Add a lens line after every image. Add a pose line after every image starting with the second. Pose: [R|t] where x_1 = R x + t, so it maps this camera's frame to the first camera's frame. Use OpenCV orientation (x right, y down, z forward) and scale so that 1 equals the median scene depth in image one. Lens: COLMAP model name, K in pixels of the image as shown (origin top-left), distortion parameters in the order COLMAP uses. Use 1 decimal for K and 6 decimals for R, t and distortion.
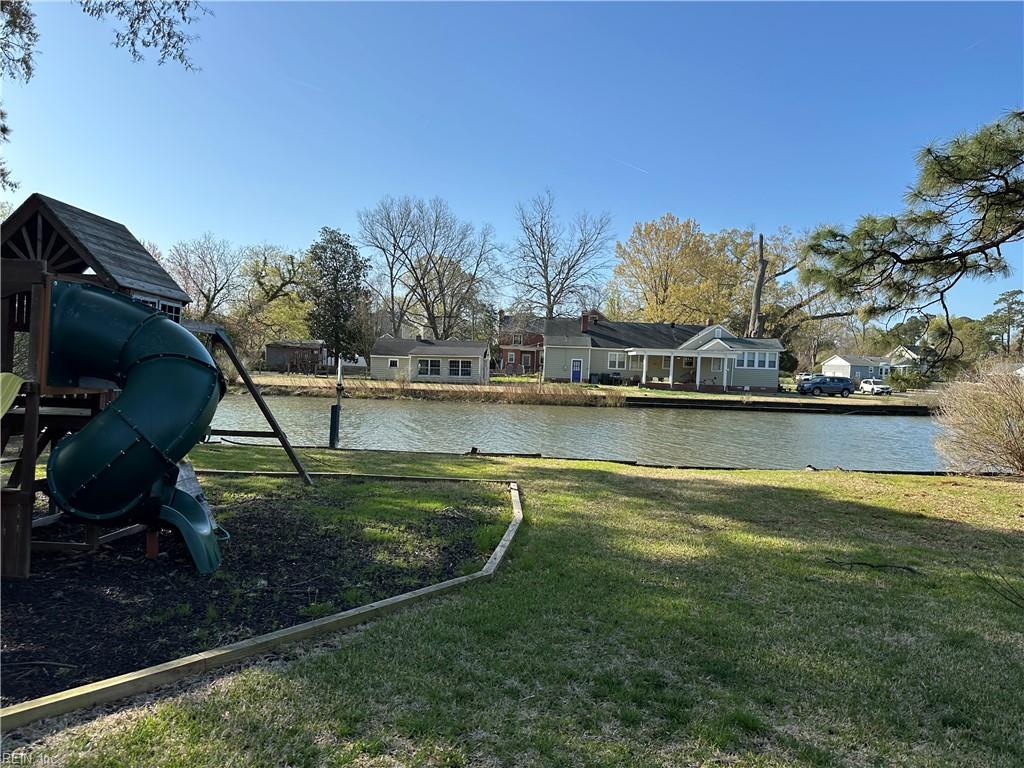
lens RADIAL K [[694.8, 0, 511.0], [0, 694.8, 388.0], [0, 0, 1]] dist [0.019266, -0.051983]
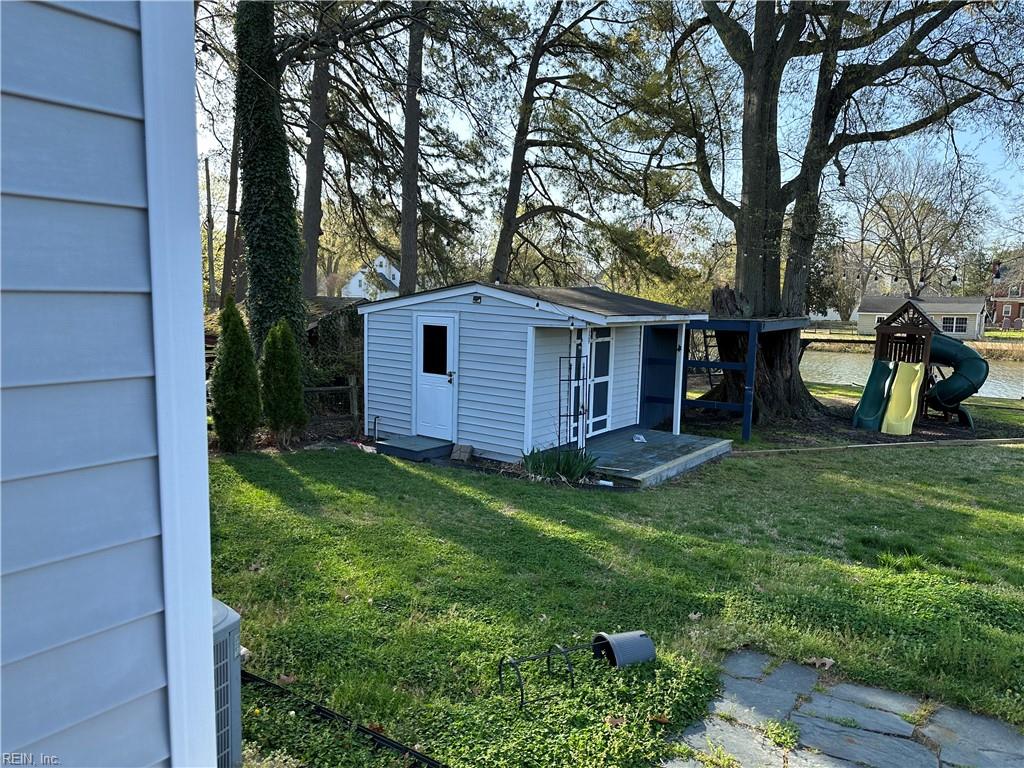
lens RADIAL K [[694.8, 0, 511.2], [0, 694.8, 387.5], [0, 0, 1]] dist [0.019266, -0.051983]
pose [[0.826991, 0.040906, -0.560726, -0.375701], [0.001464, 0.997189, 0.074907, -0.138569], [0.562214, -0.062768, 0.824606, -2.665144]]
